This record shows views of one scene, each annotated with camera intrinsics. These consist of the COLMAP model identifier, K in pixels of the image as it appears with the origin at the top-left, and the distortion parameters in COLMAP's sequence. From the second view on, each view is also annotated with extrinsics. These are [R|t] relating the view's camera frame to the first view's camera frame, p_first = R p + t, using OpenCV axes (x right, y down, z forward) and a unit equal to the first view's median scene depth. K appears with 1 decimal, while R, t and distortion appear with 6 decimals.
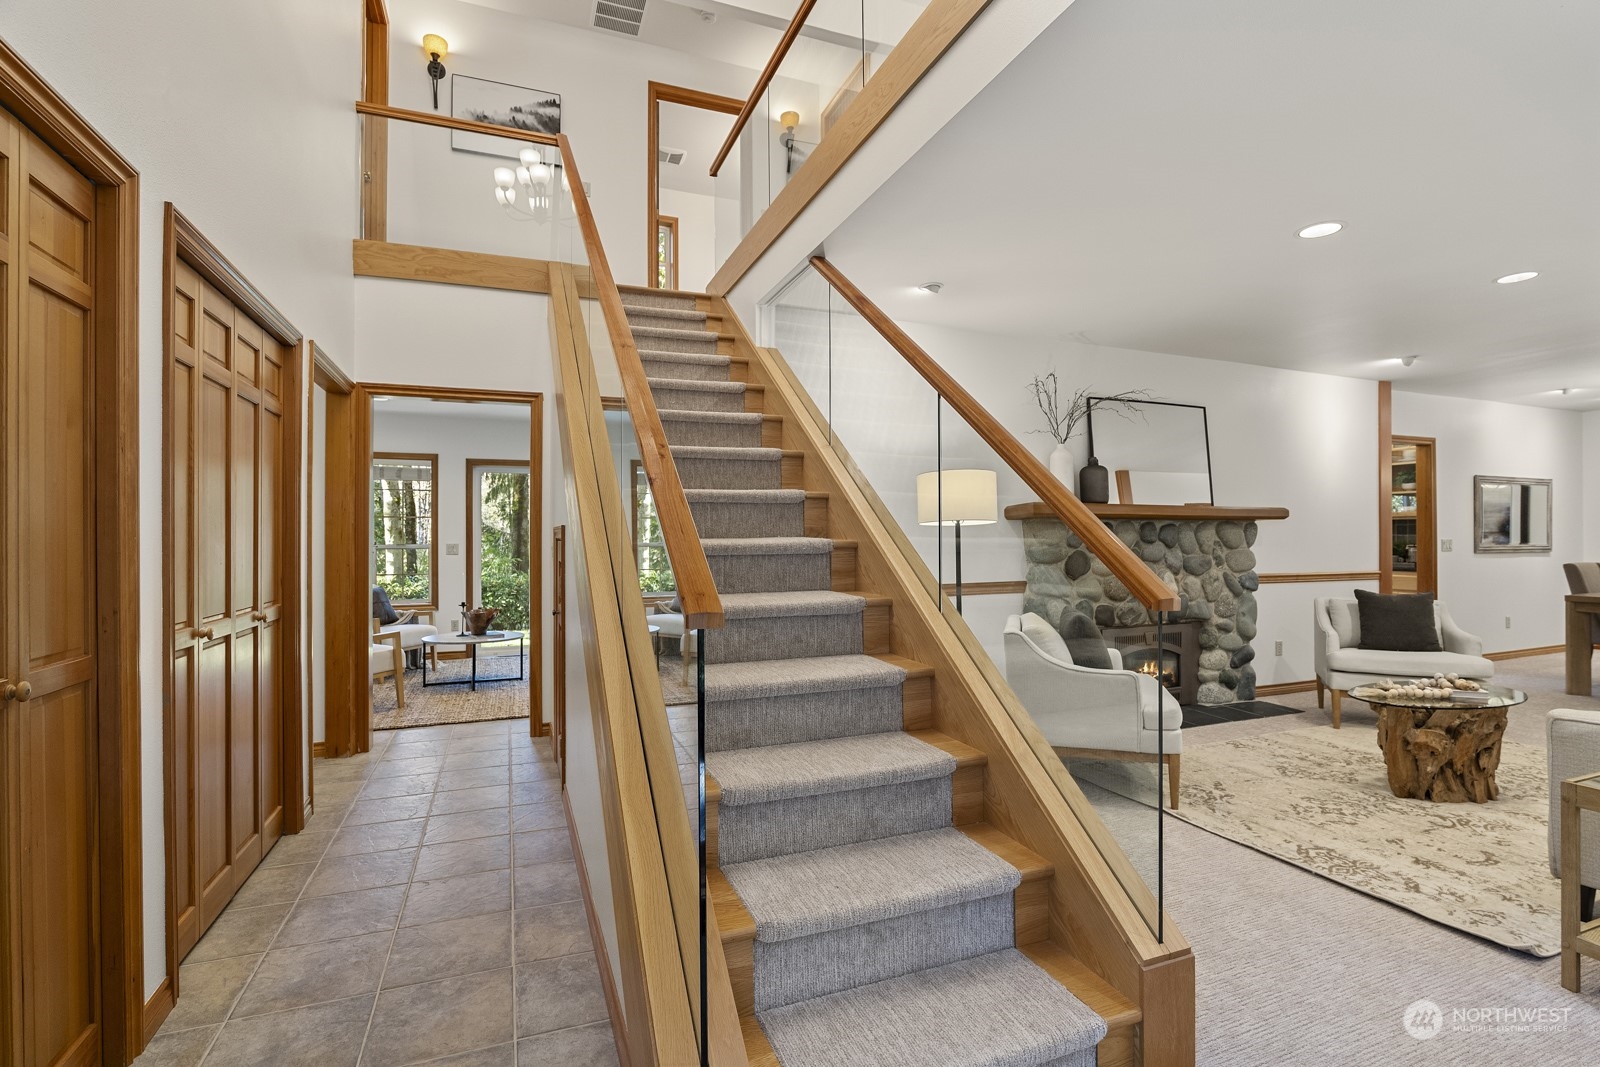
lens RADIAL K [[740.0, 0, 800.7], [0, 740.0, 532.3], [0, 0, 1]] dist [-0.017736, 0.001304]
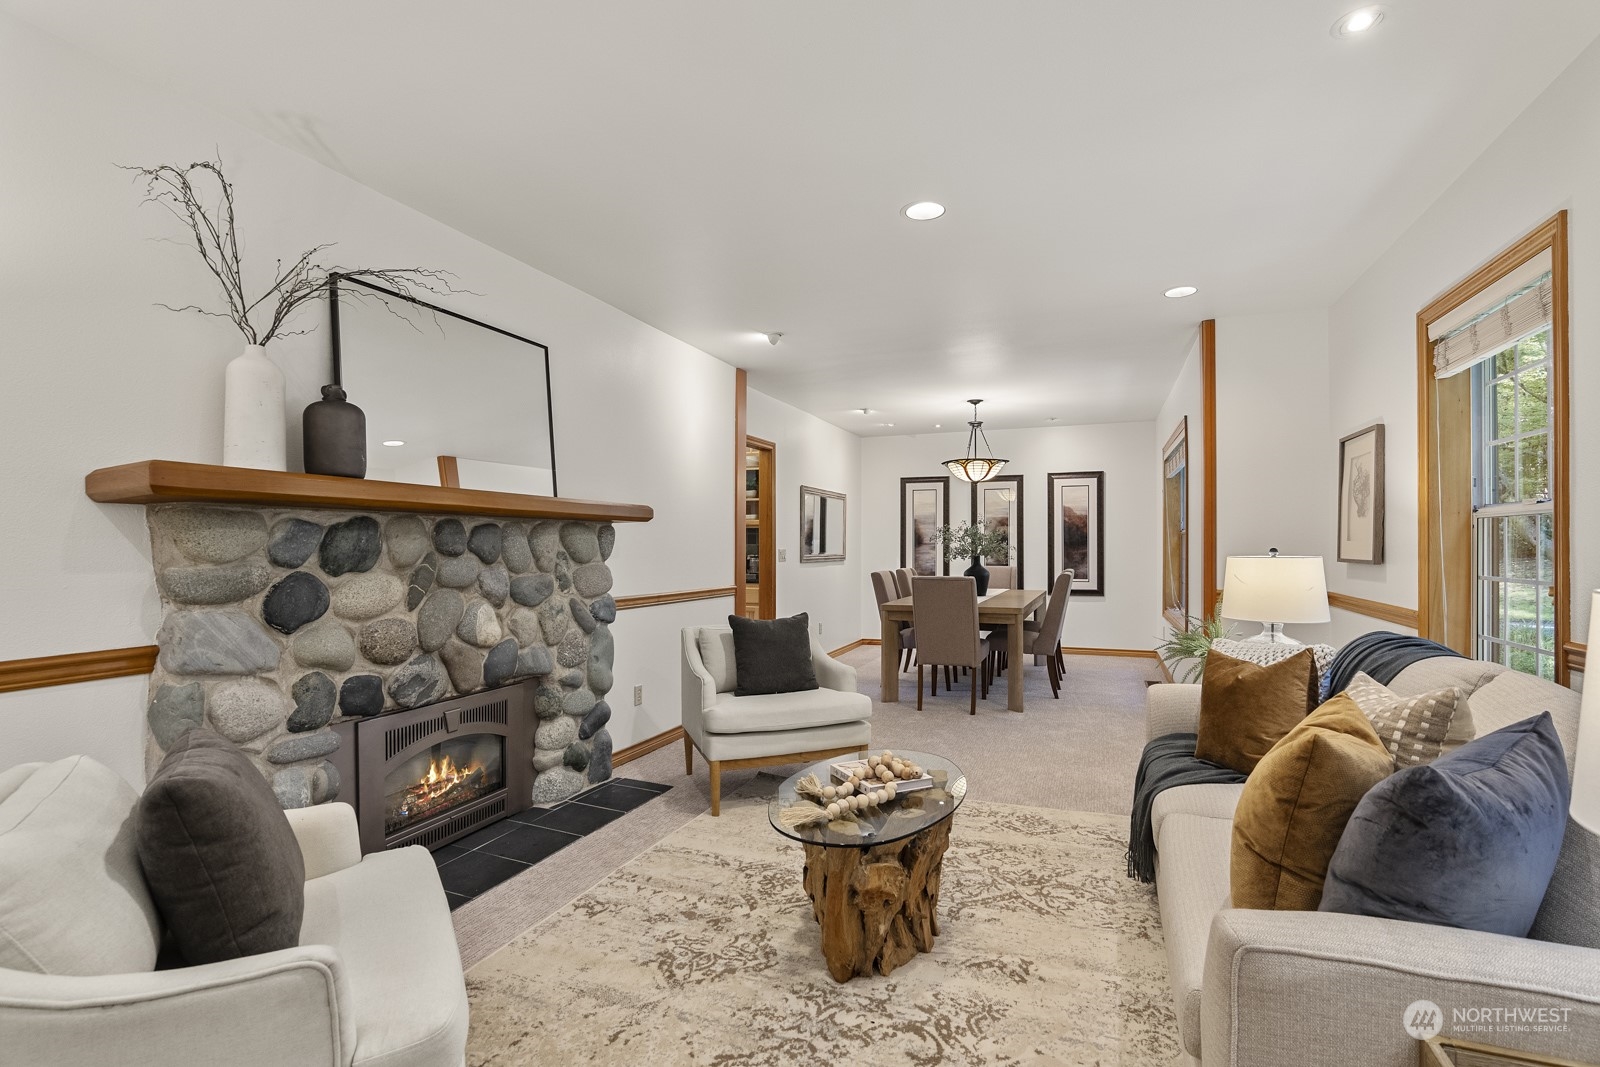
lens RADIAL K [[740.0, 0, 803.9], [0, 740.0, 546.8], [0, 0, 1]] dist [-0.017736, 0.001304]
pose [[0.677148, 0.002516, 0.735842, 0.236346], [-0.008219, 0.999958, 0.004144, 0.002925], [-0.735800, -0.008853, 0.677140, 0.410555]]
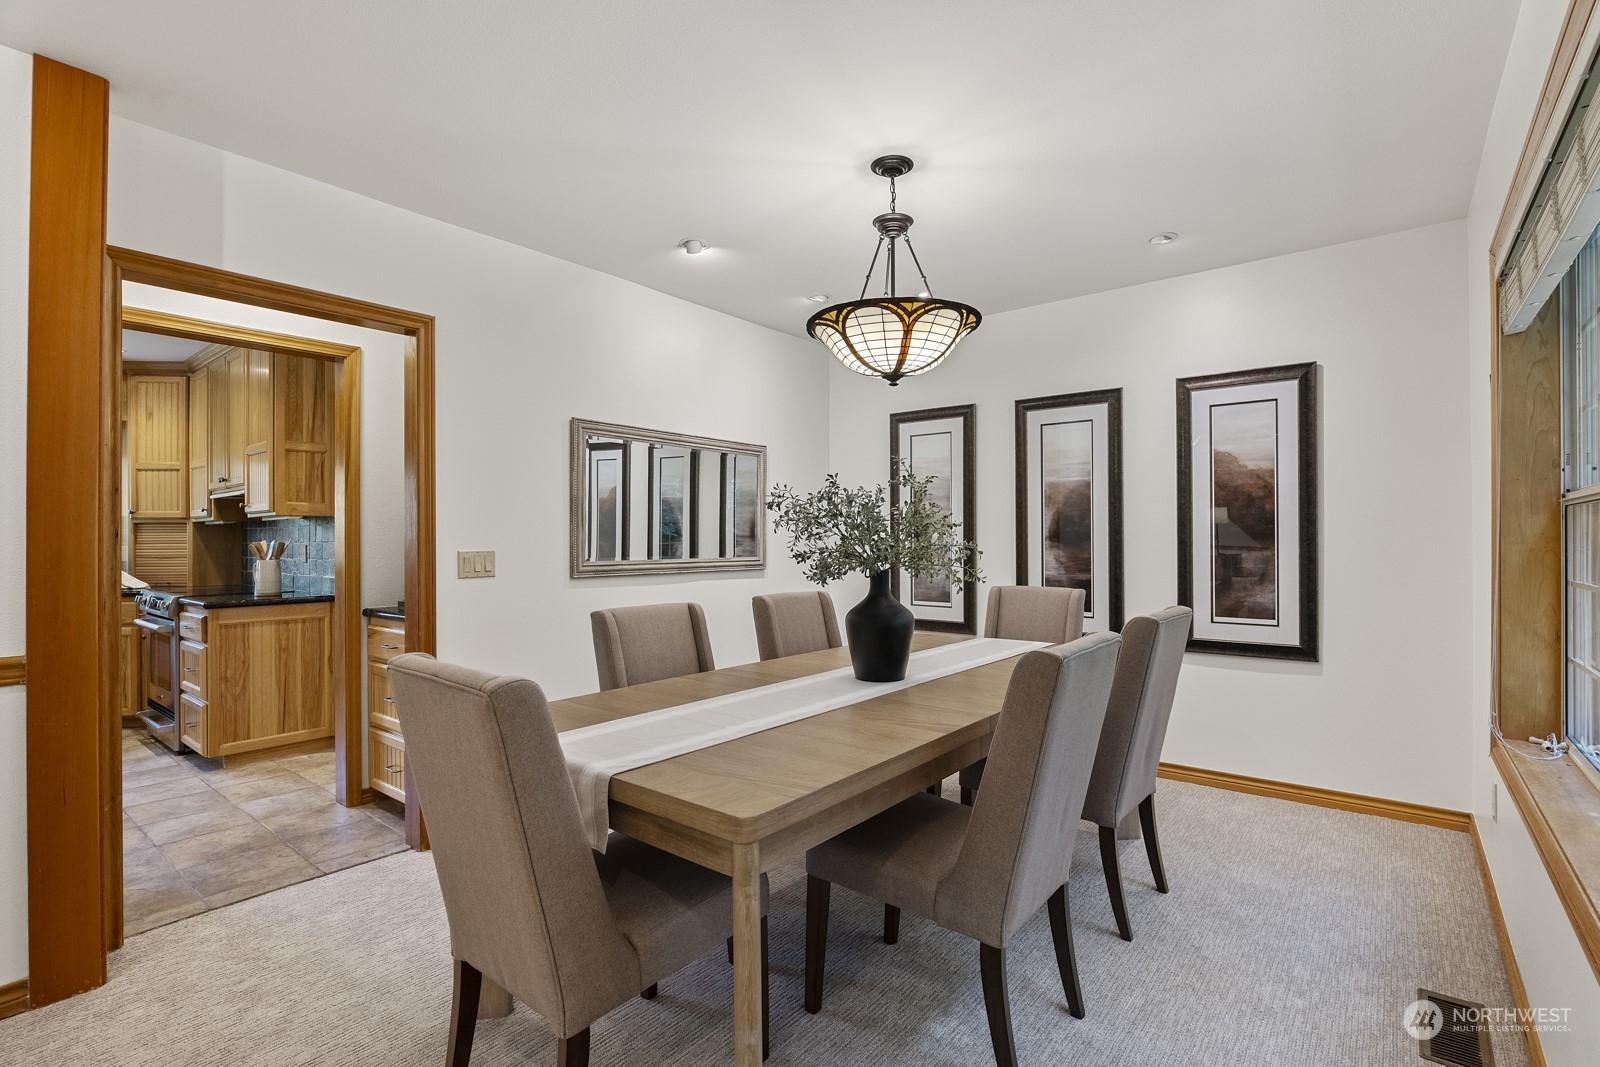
lens RADIAL K [[740.0, 0, 803.7], [0, 740.0, 537.9], [0, 0, 1]] dist [-0.017736, 0.001304]
pose [[0.859979, 0.002317, 0.510324, 1.081794], [-0.004577, 0.999984, 0.003173, -0.000769], [-0.510309, -0.005064, 0.859976, 0.671444]]
